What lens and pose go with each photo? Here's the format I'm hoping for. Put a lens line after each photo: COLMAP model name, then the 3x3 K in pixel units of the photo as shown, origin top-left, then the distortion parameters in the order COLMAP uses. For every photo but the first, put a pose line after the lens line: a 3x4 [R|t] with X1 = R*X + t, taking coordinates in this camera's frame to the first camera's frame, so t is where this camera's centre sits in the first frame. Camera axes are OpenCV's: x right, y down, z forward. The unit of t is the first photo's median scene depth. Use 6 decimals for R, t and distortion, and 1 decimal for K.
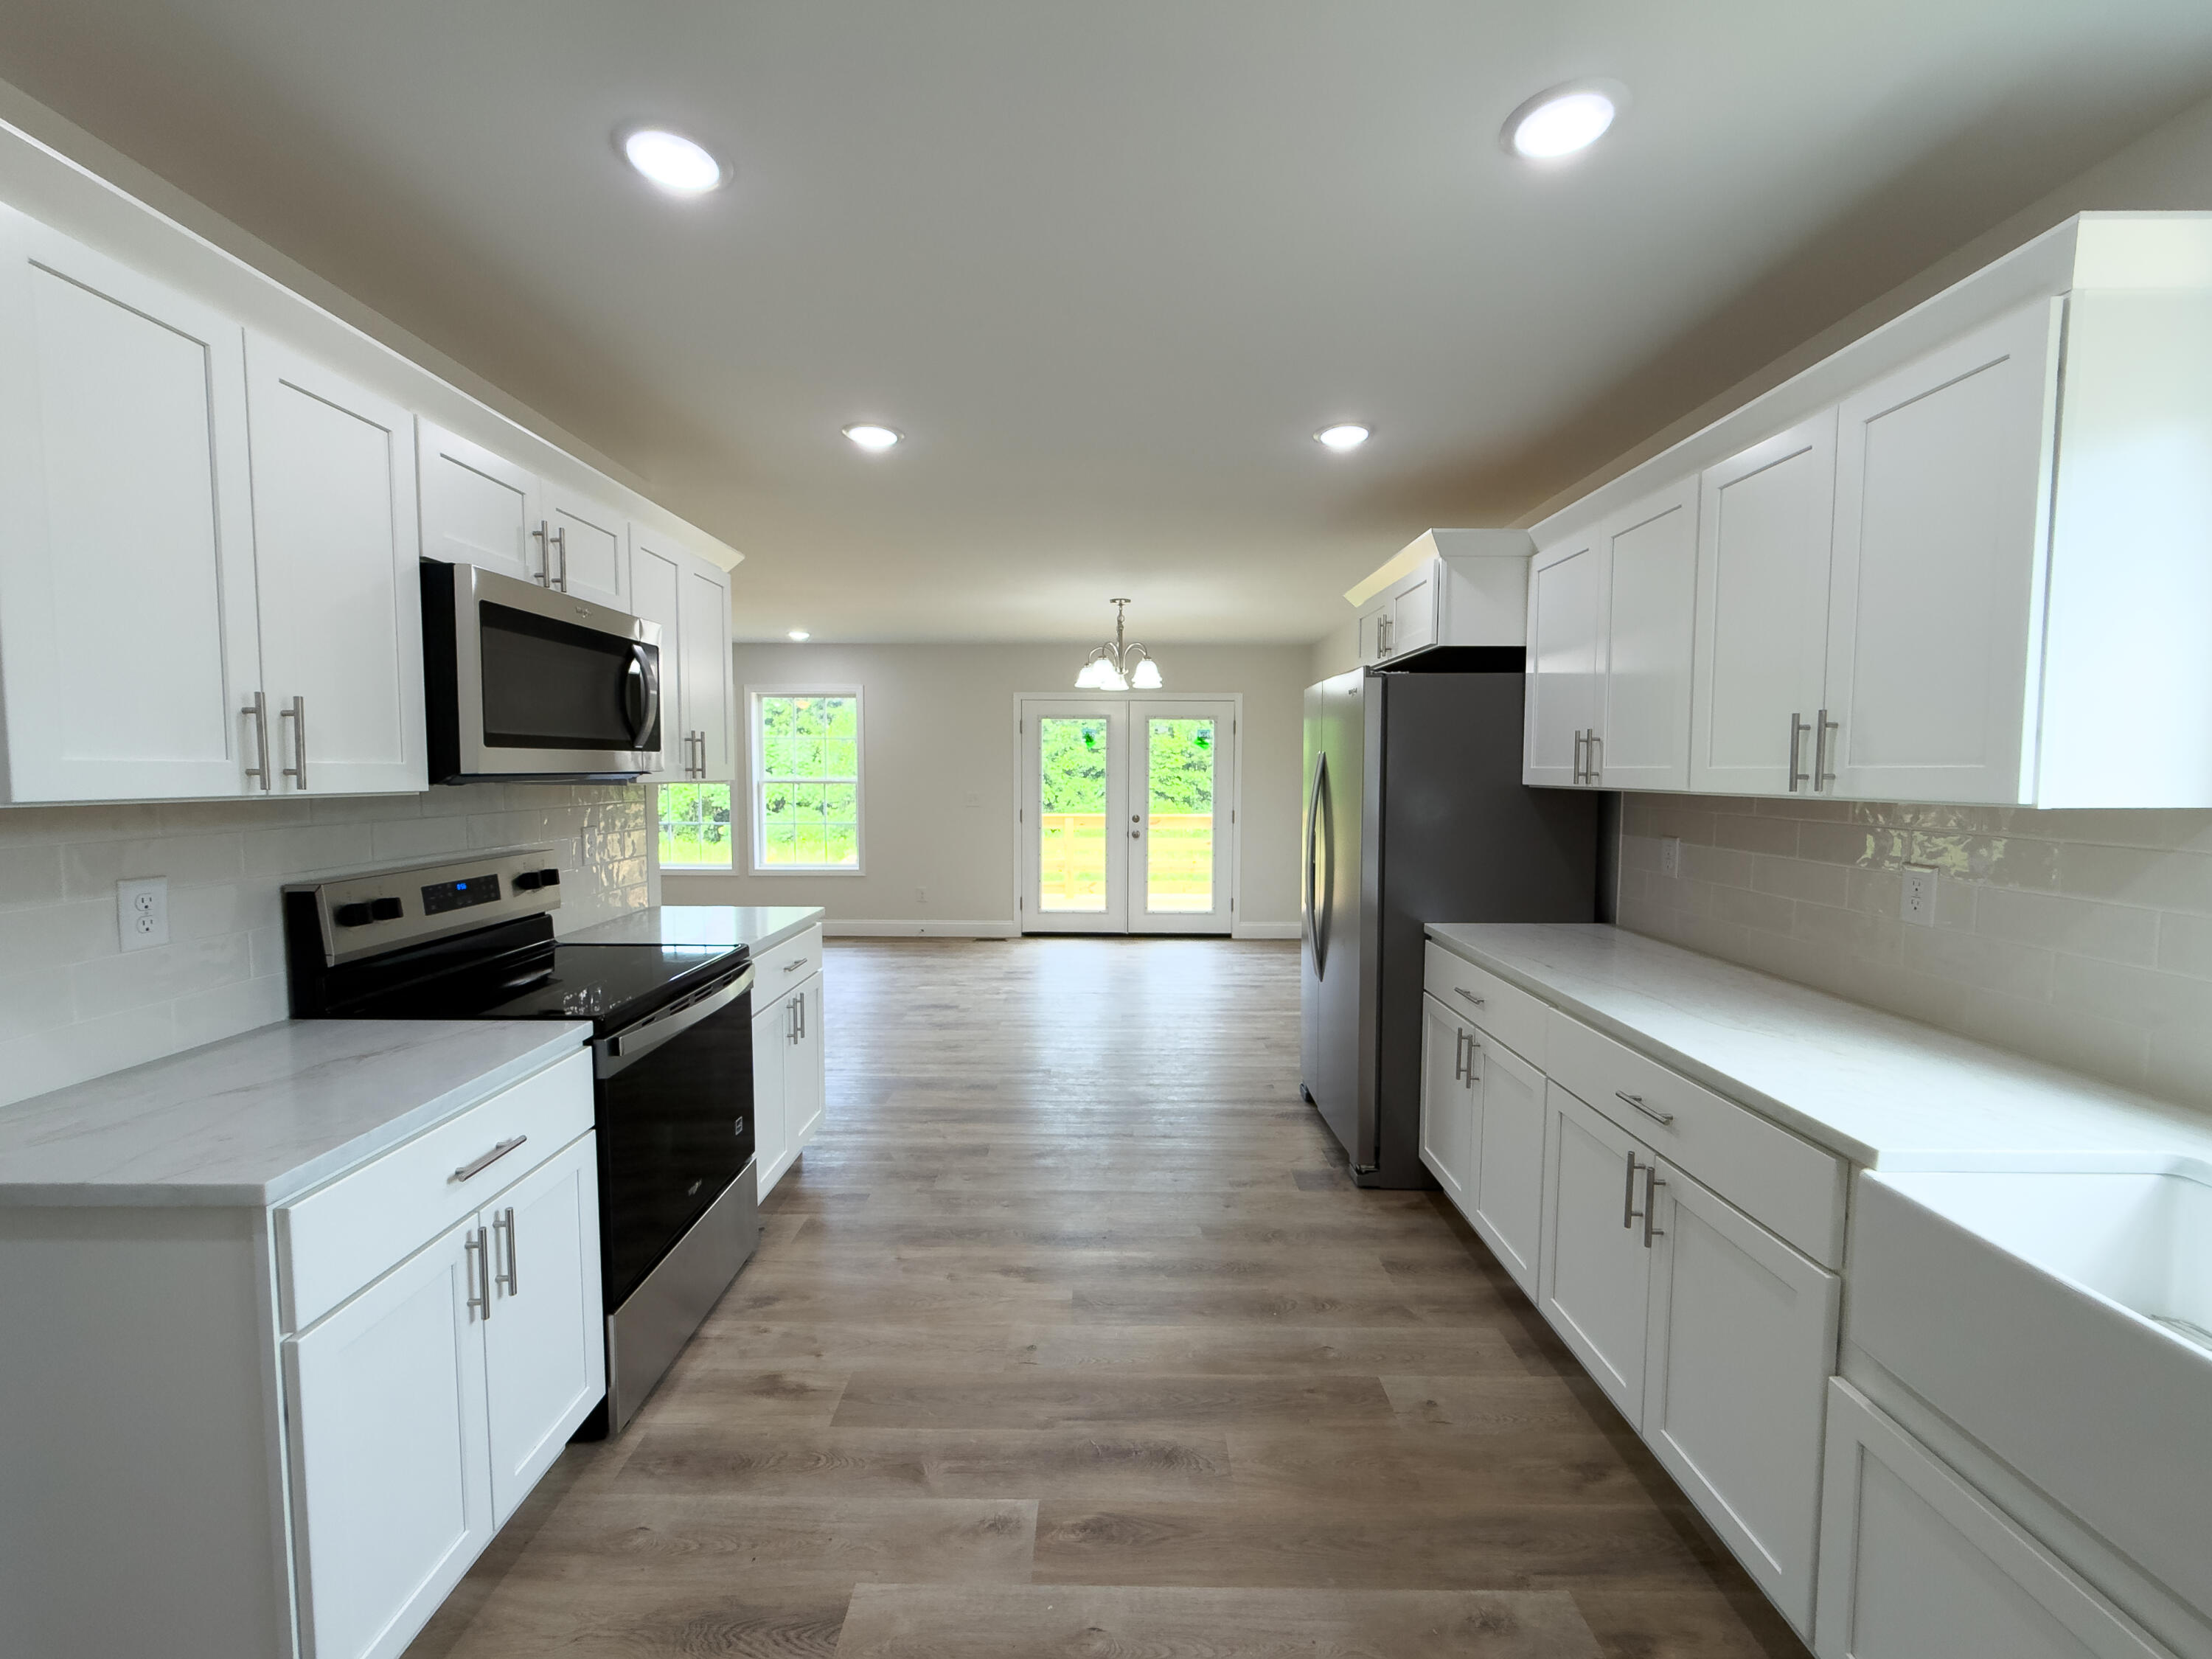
lens RADIAL K [[889.8, 0, 1101.8], [0, 889.8, 828.4], [0, 0, 1]] dist [0.001235, 0.000082]
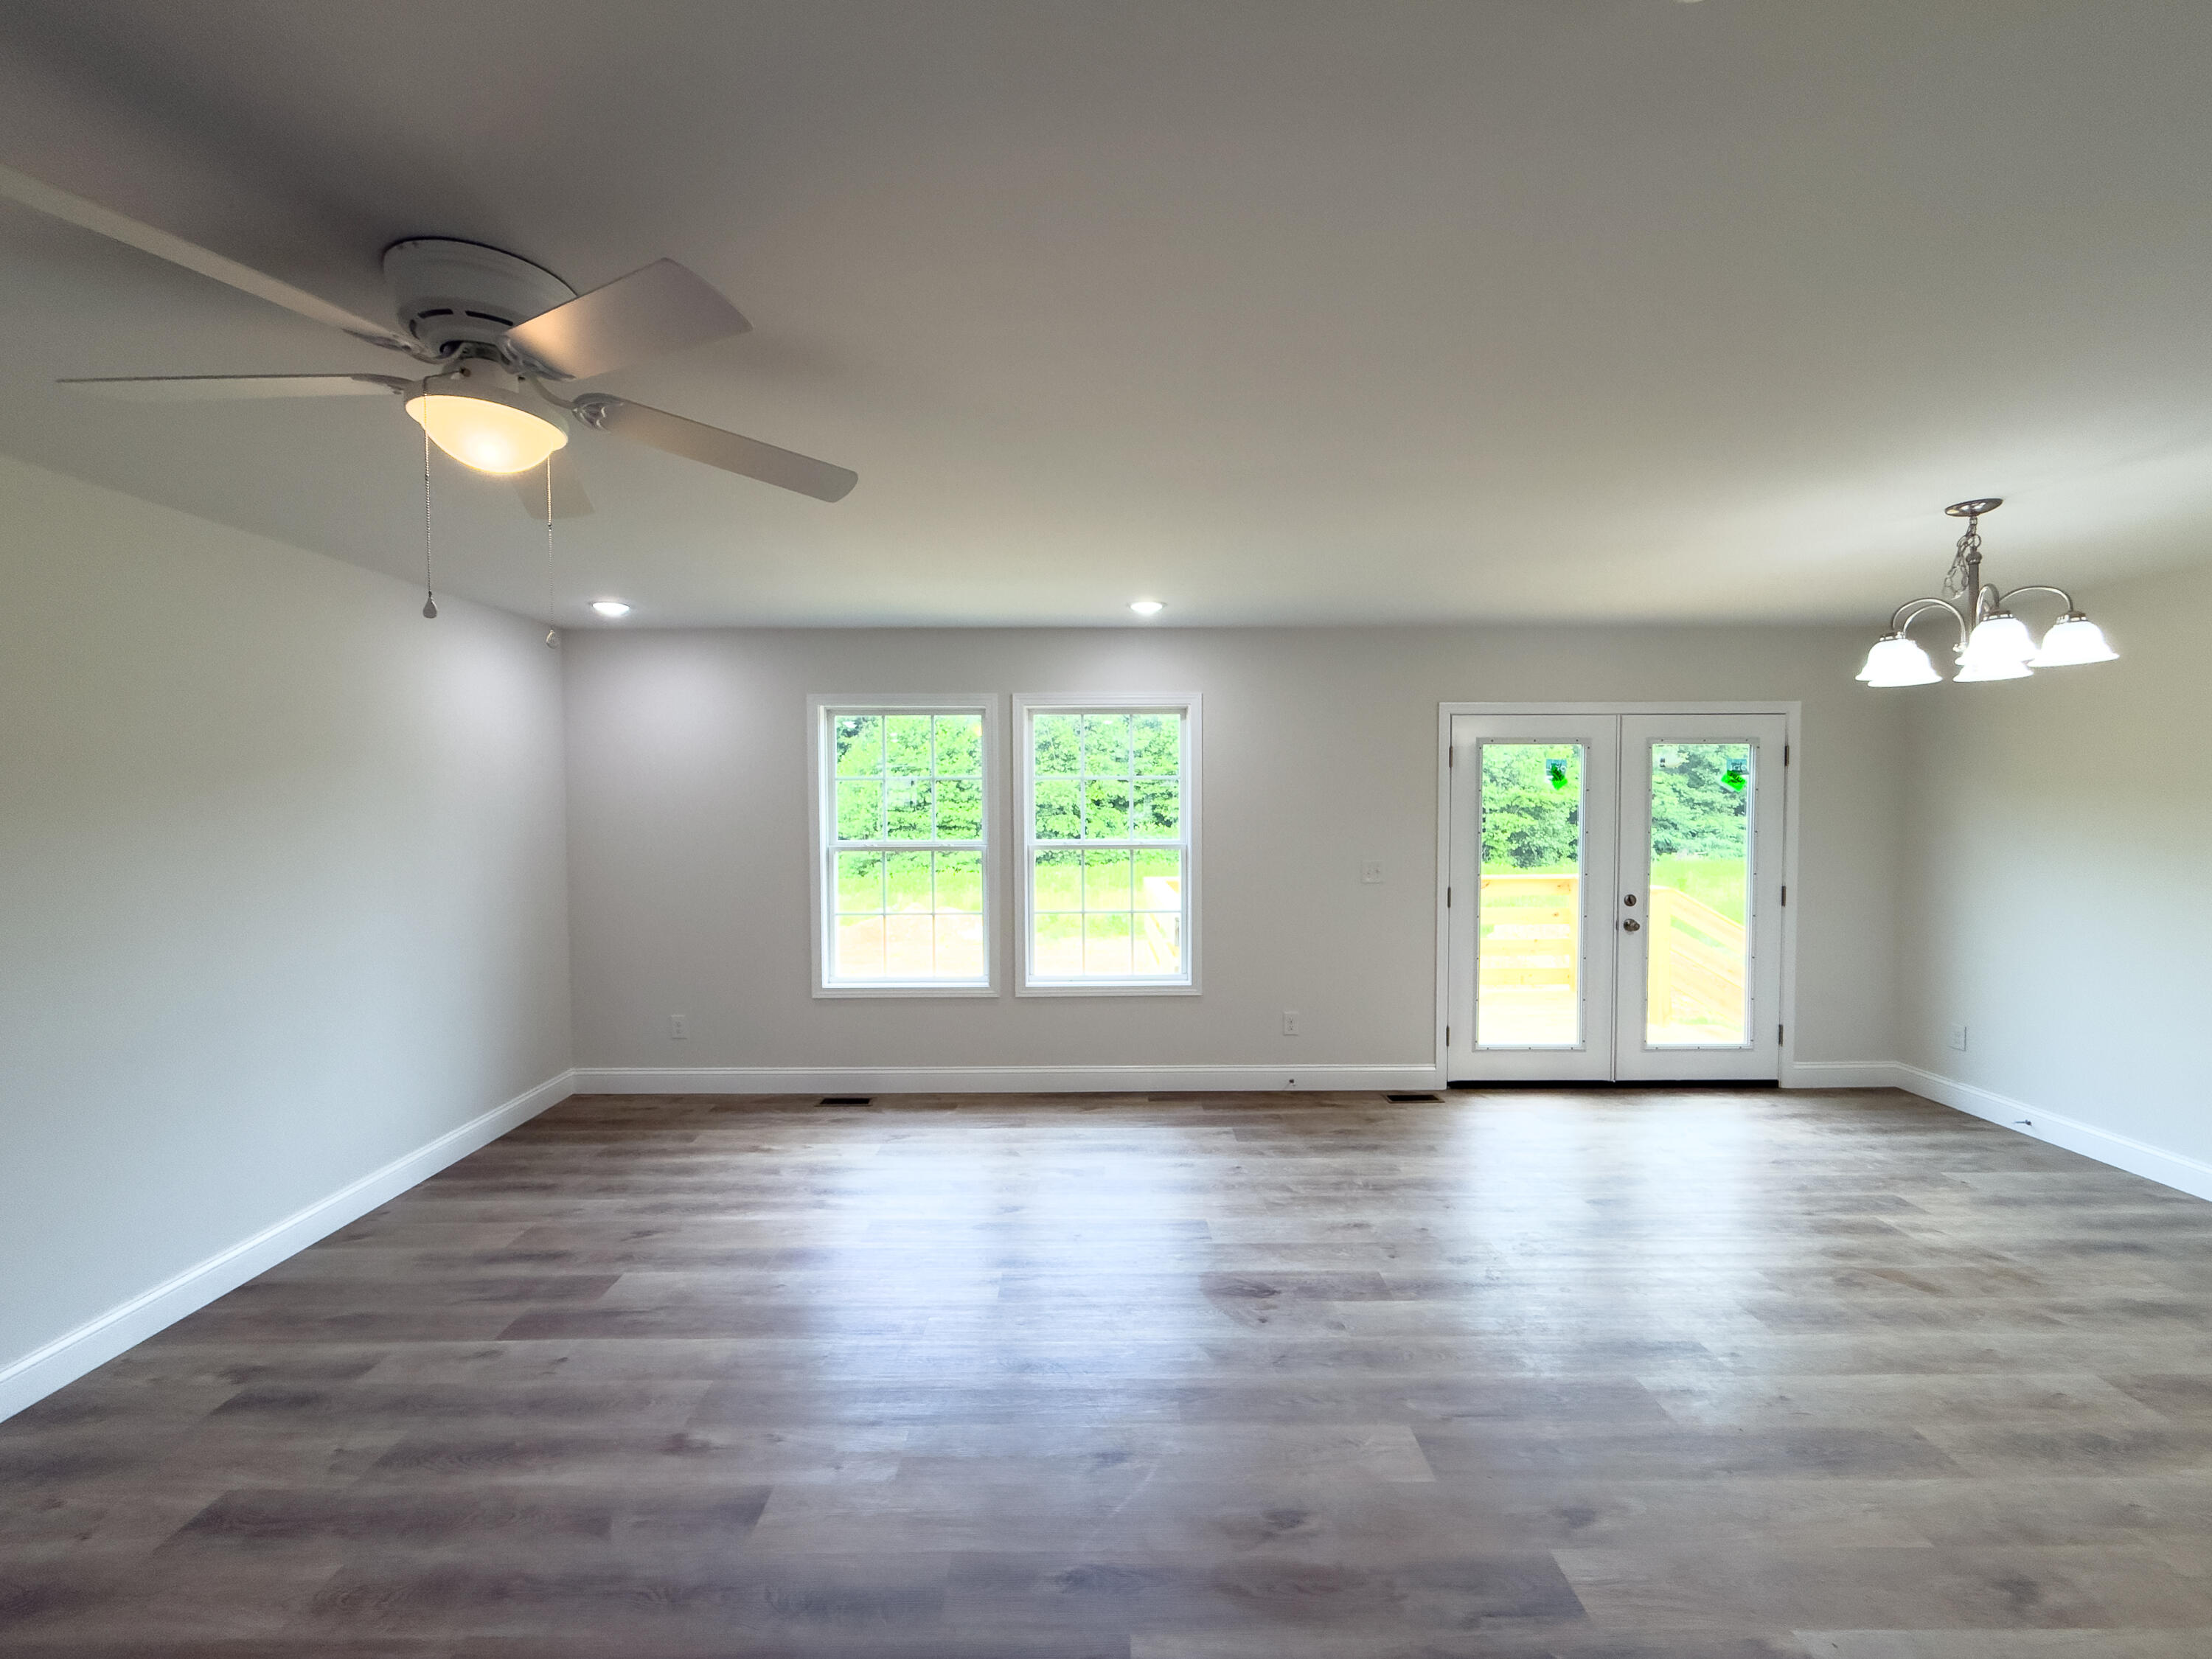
lens RADIAL K [[889.8, 0, 1101.8], [0, 889.8, 828.4], [0, 0, 1]] dist [0.001235, 0.000082]
pose [[0.999873, -0.008834, 0.013234, -1.032736], [0.009234, 0.999493, -0.030482, -0.138133], [-0.012958, 0.030601, 0.999448, 1.106445]]
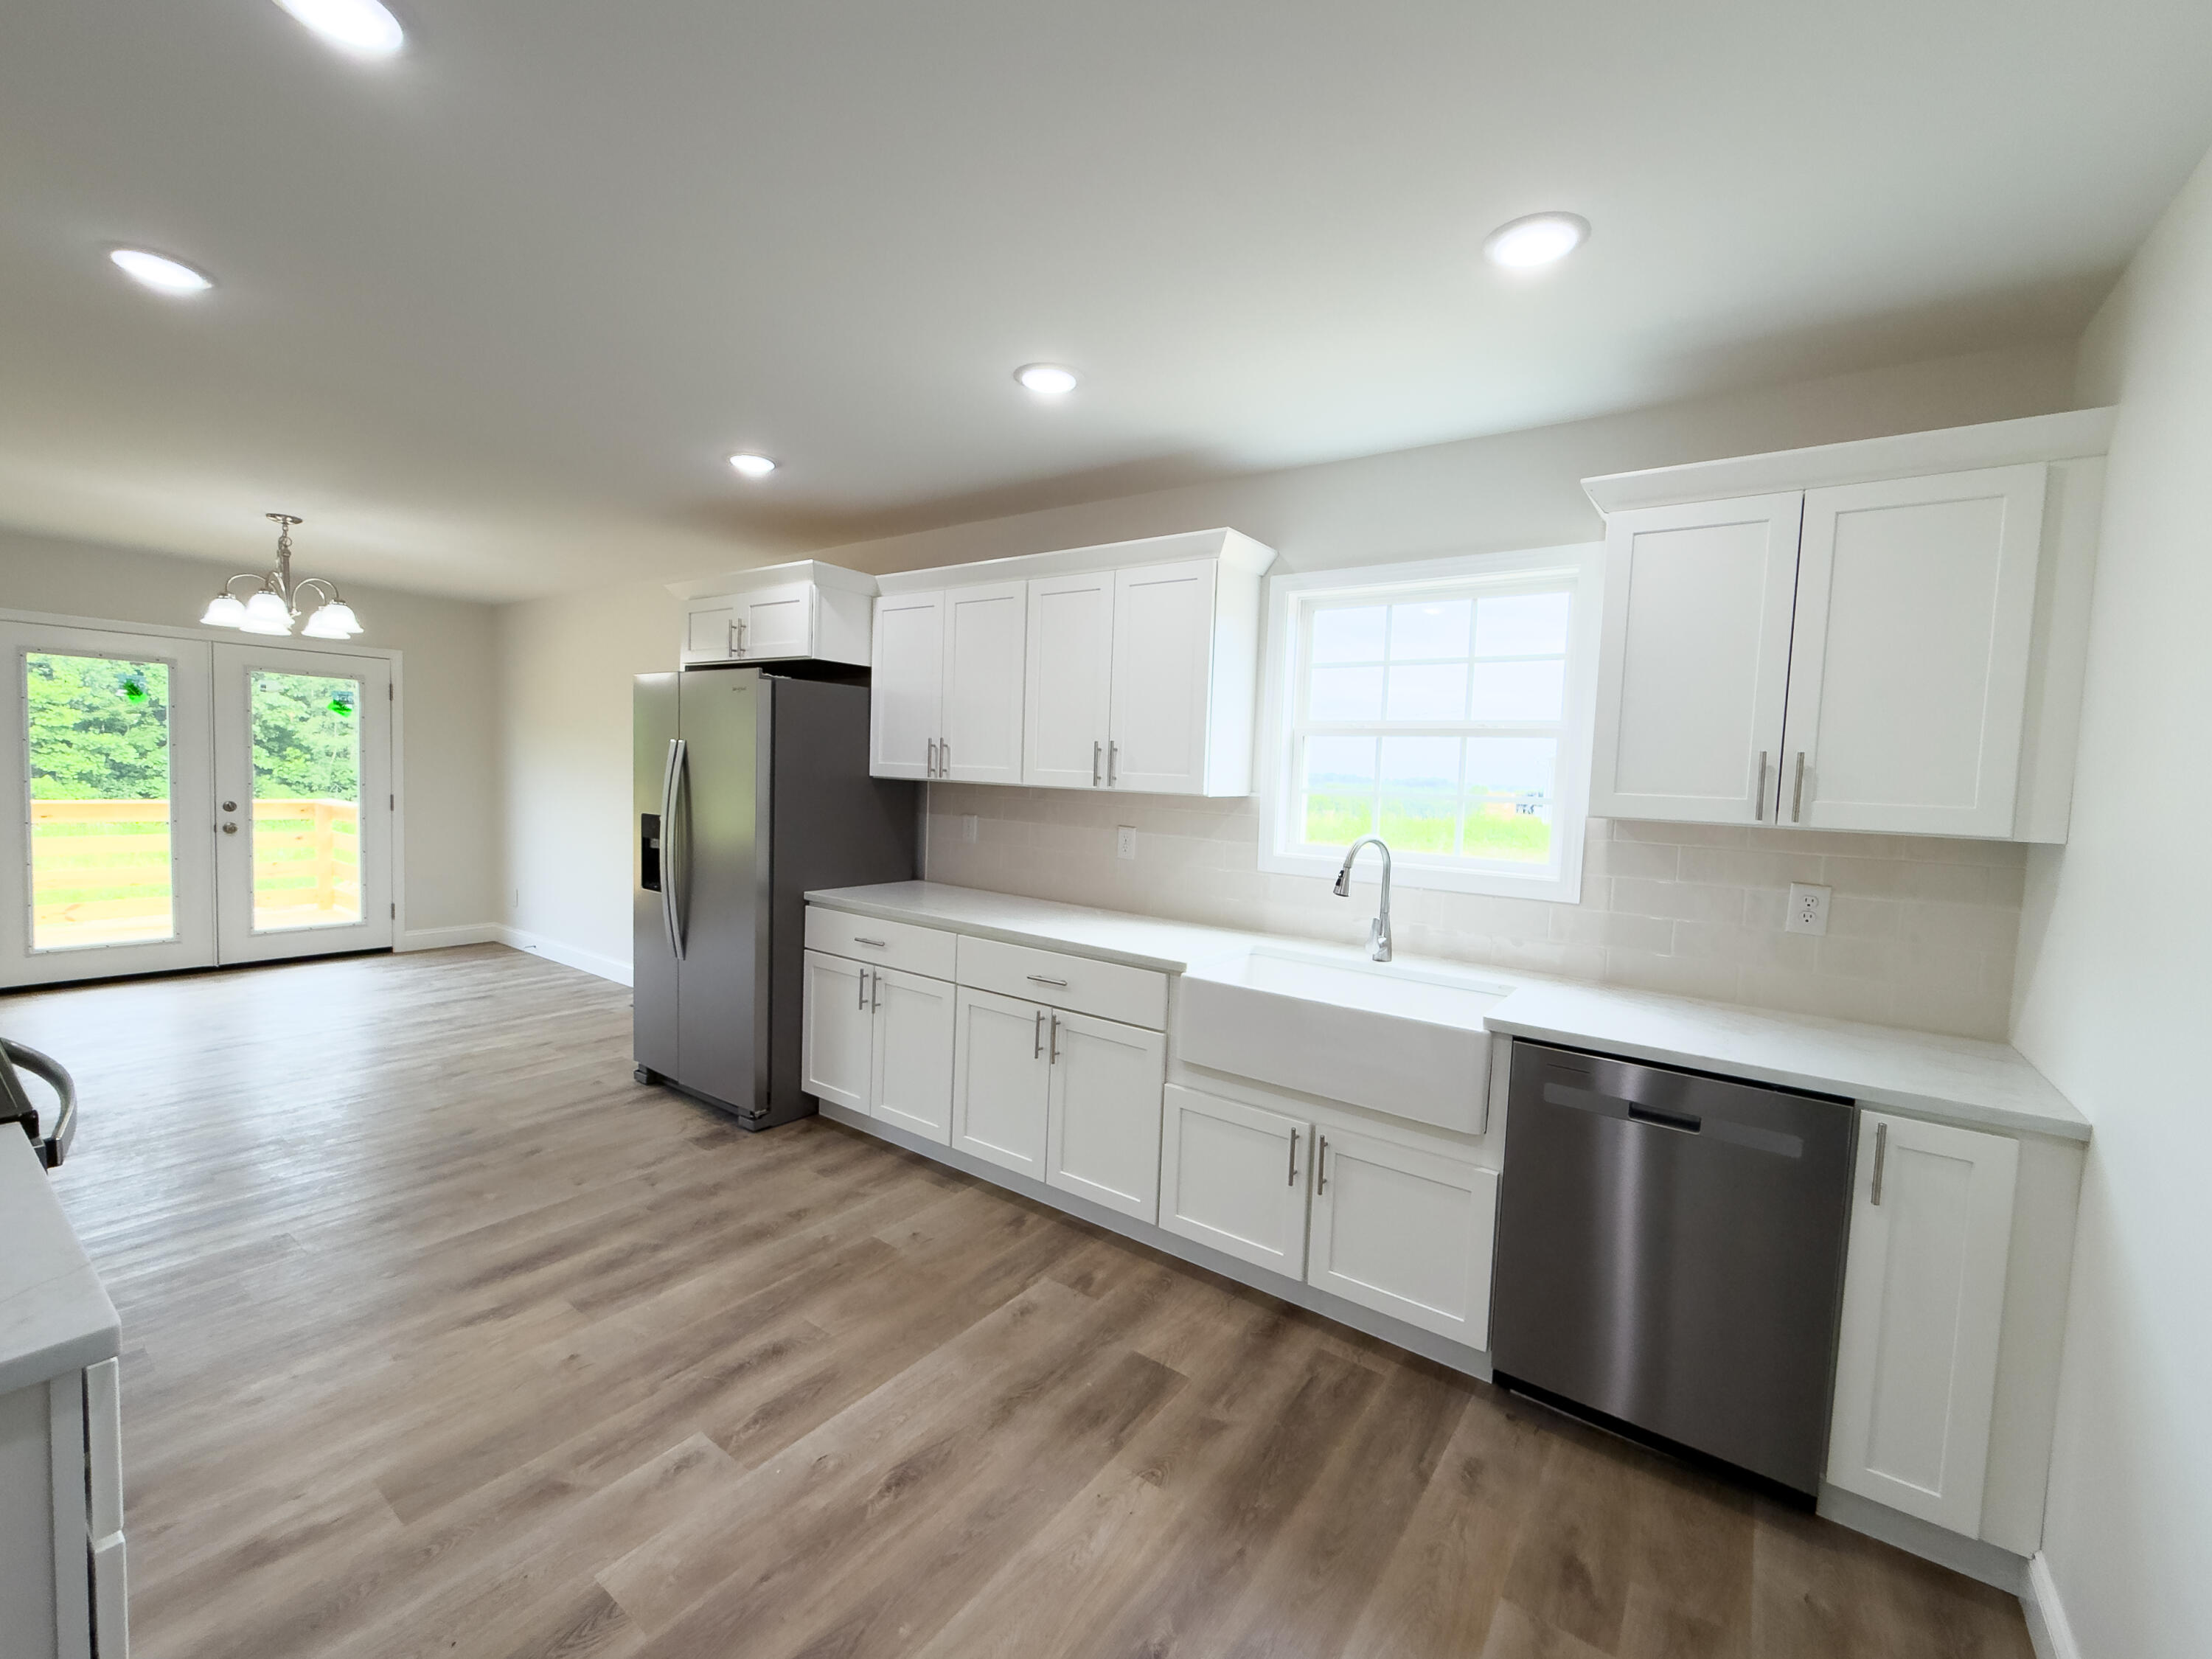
lens RADIAL K [[920.6, 0, 1099.4], [0, 920.6, 827.2], [0, 0, 1]] dist [-0.000475, -0.000133]
pose [[0.582712, -0.030499, 0.812106, -0.471532], [0.016268, 0.999533, 0.025865, -0.005279], [-0.812516, -0.001860, 0.582936, -0.037452]]
